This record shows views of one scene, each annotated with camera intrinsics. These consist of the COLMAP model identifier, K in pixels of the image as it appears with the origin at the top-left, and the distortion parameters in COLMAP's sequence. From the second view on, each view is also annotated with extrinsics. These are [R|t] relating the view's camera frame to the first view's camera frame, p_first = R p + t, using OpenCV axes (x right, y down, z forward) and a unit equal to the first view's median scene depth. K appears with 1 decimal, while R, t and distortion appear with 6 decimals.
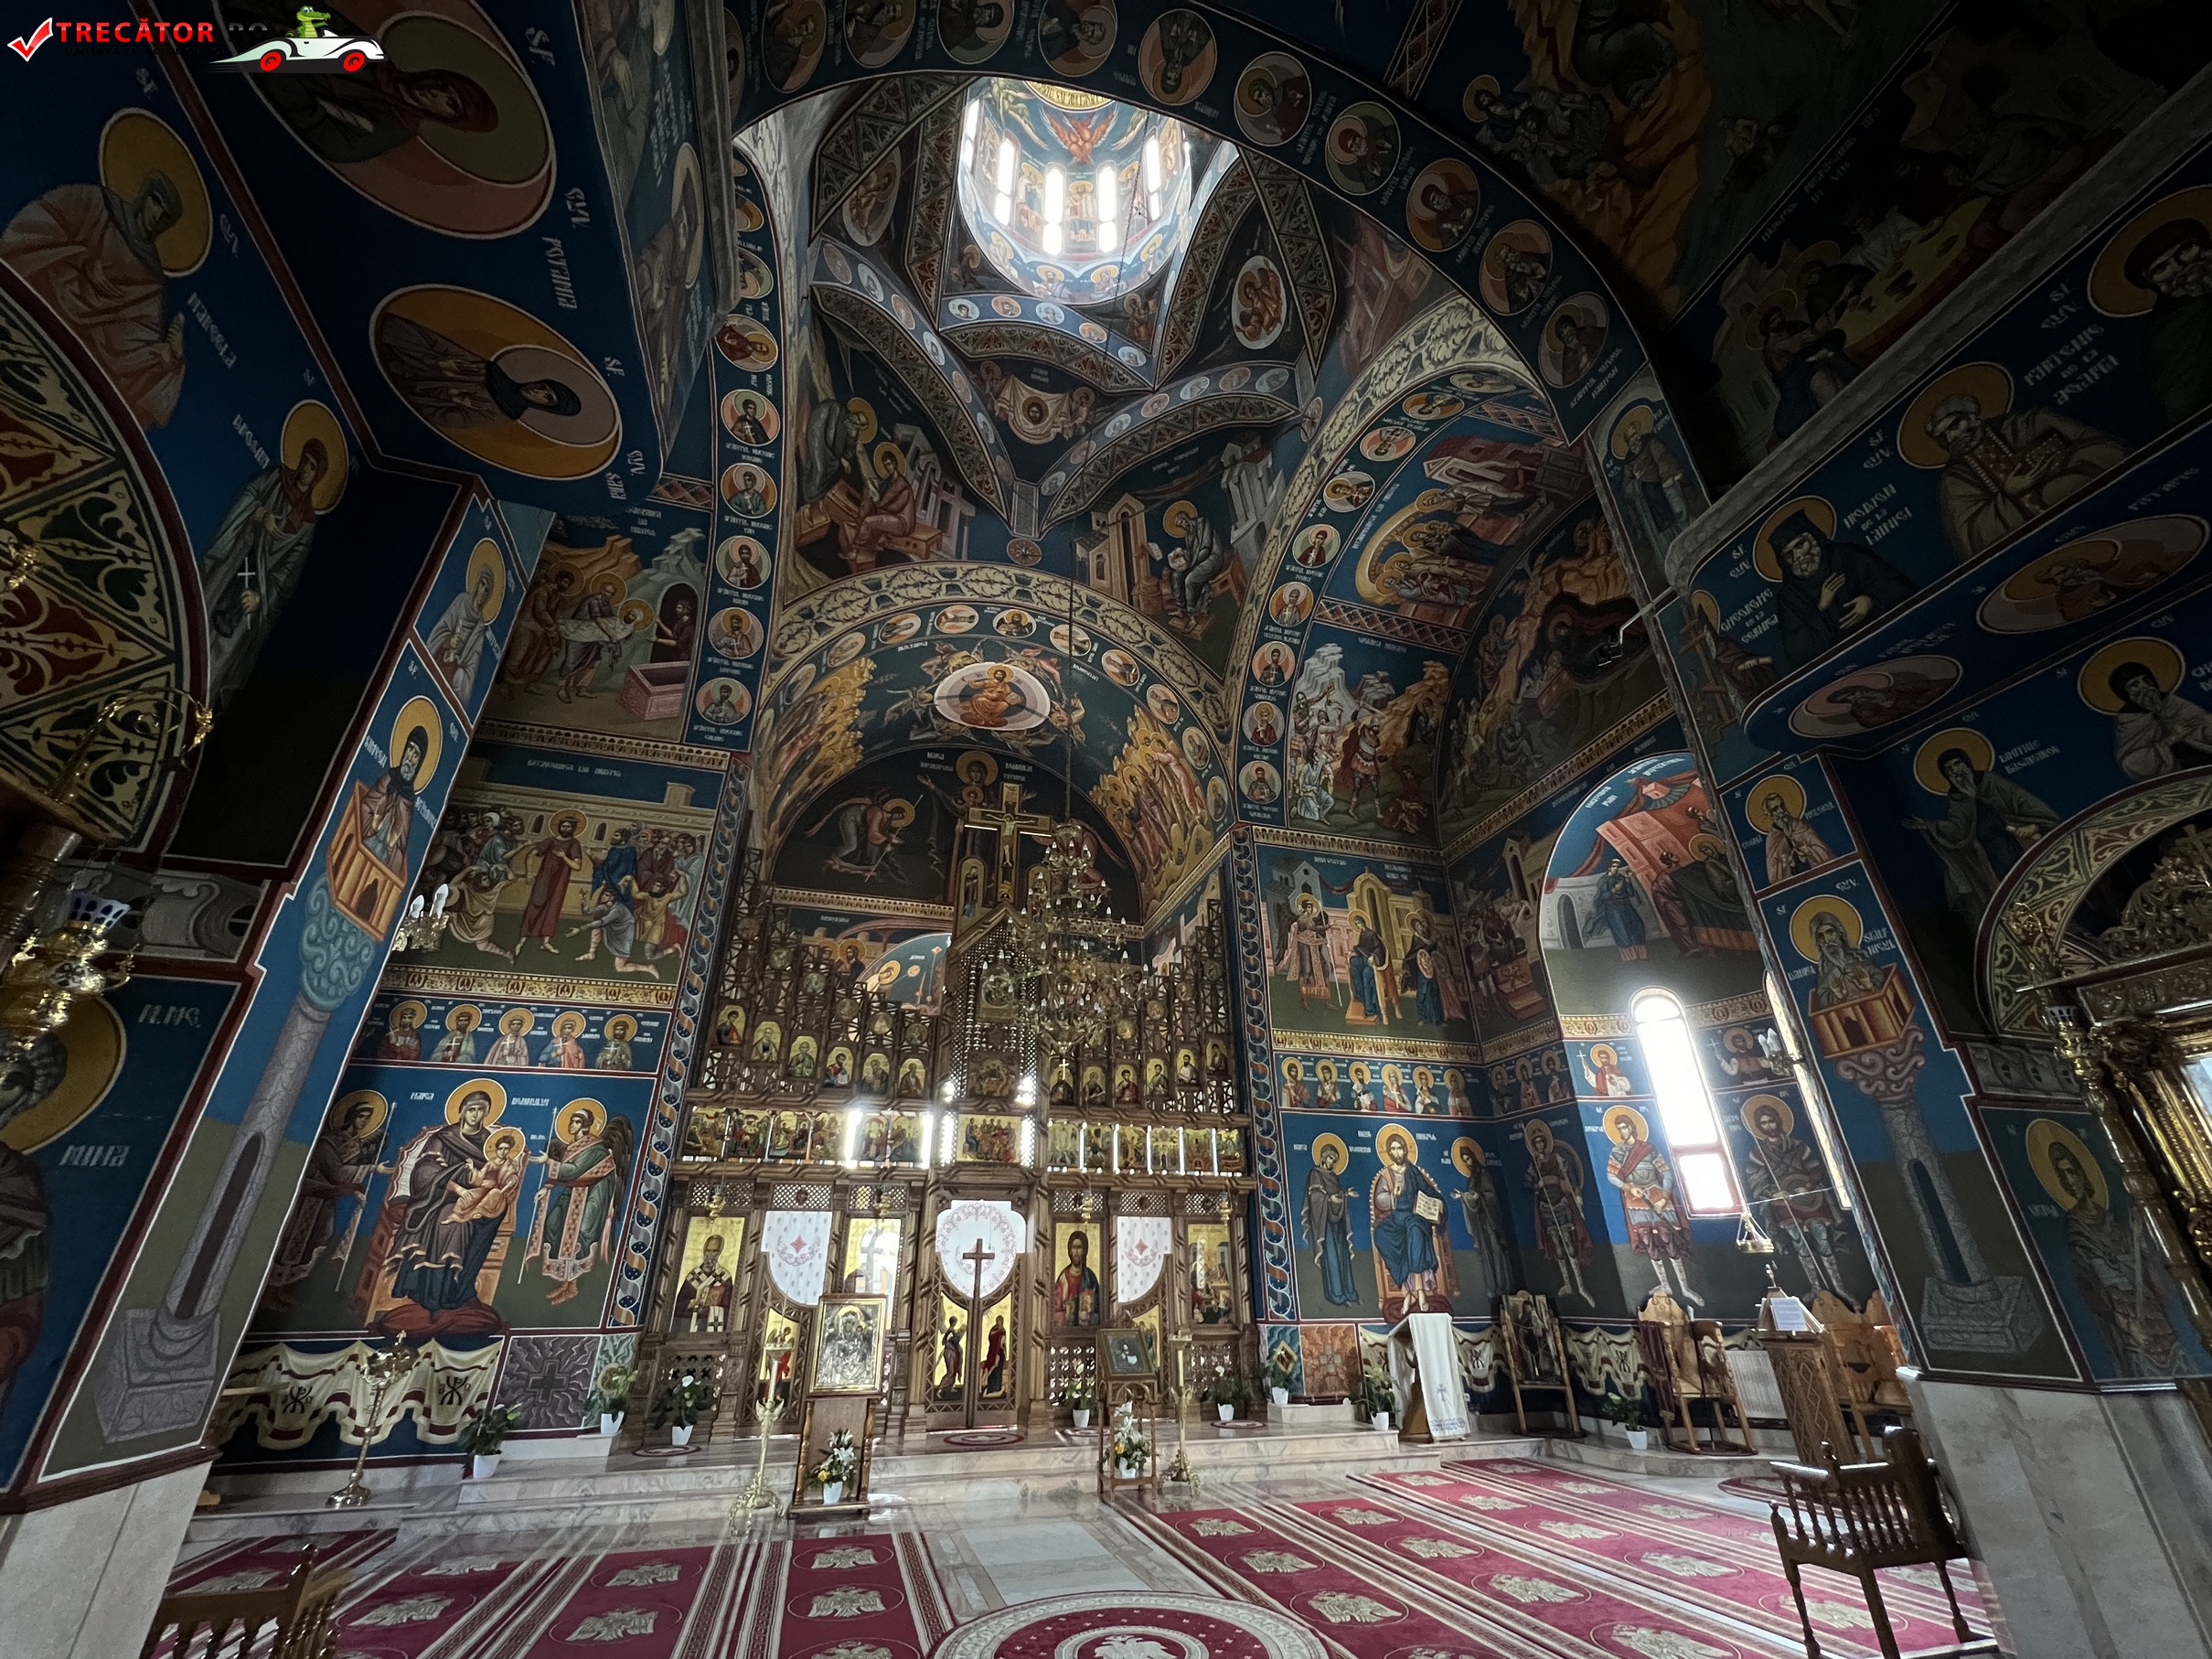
lens RADIAL K [[888.3, 0, 1105.3], [0, 888.3, 832.8], [0, 0, 1]] dist [-0.001385, 0.000665]
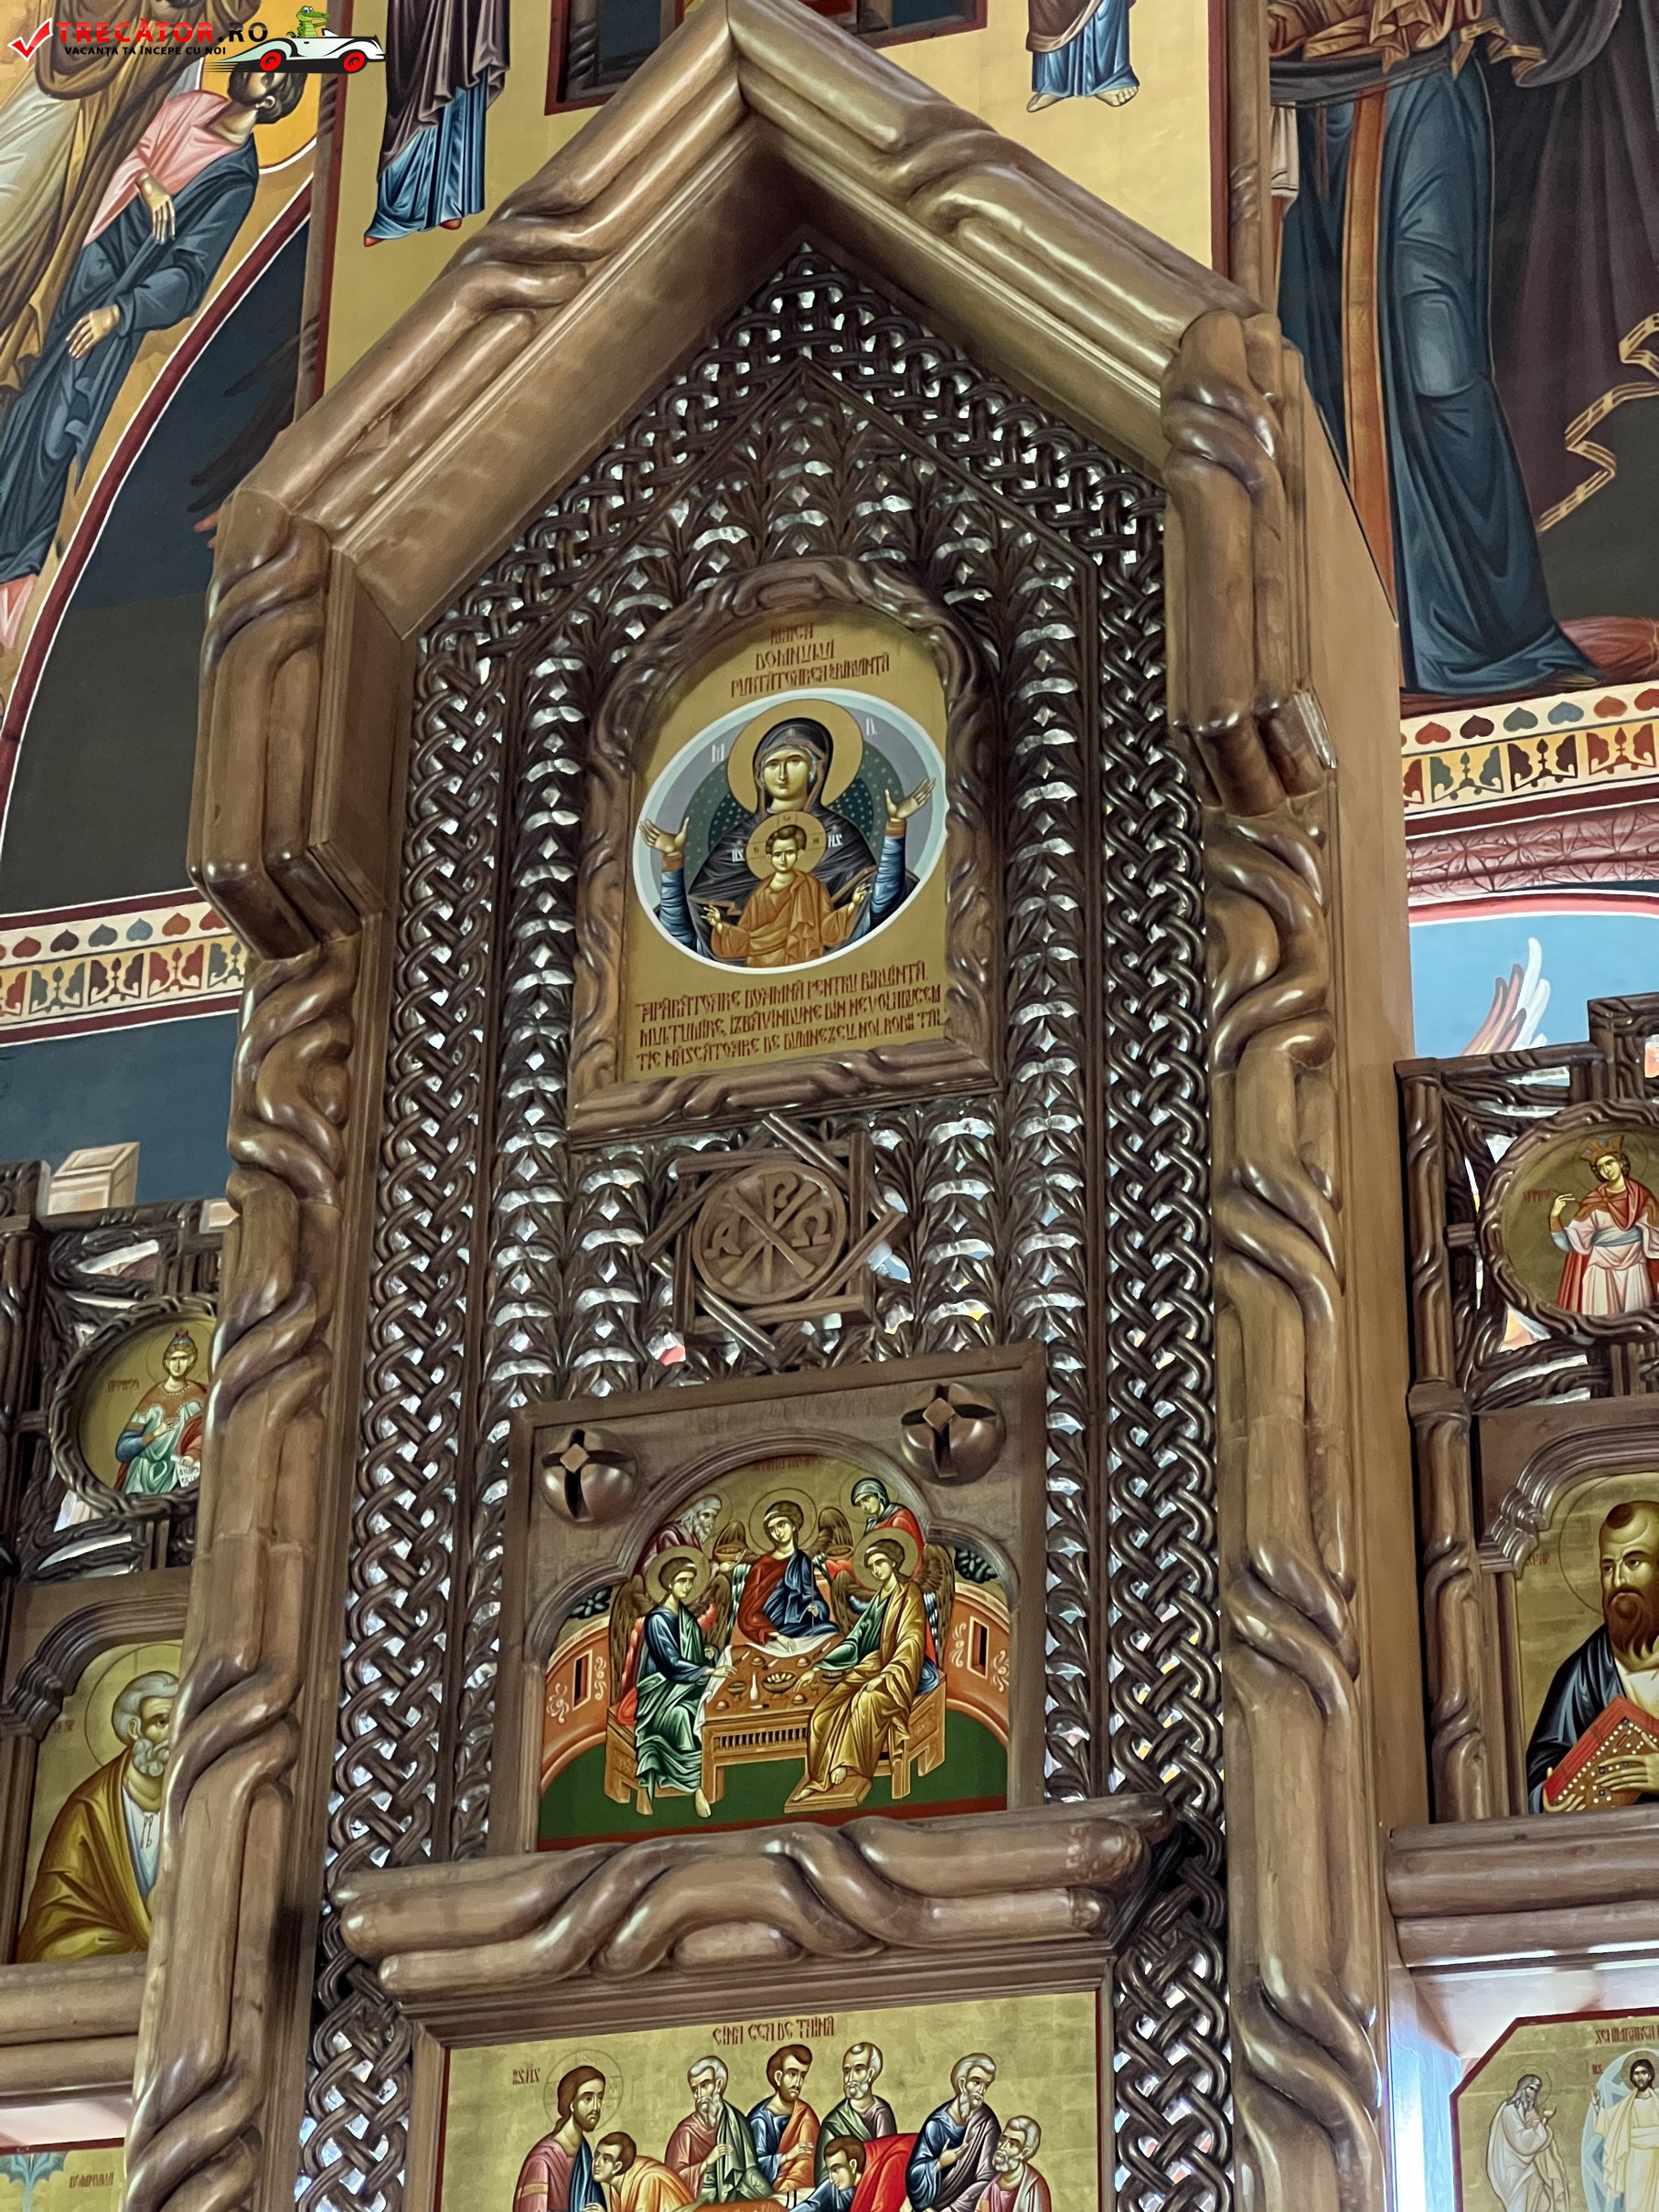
lens RADIAL K [[4975.4, 0, 811.9], [0, 4975.4, 1150.0], [0, 0, 1]] dist [0.153158, 0.000000]
pose [[0.831074, -0.249025, -0.497296, 0.141203], [0.234761, 0.967667, -0.092237, 0.258126], [0.504186, -0.040090, 0.862664, 0.516133]]
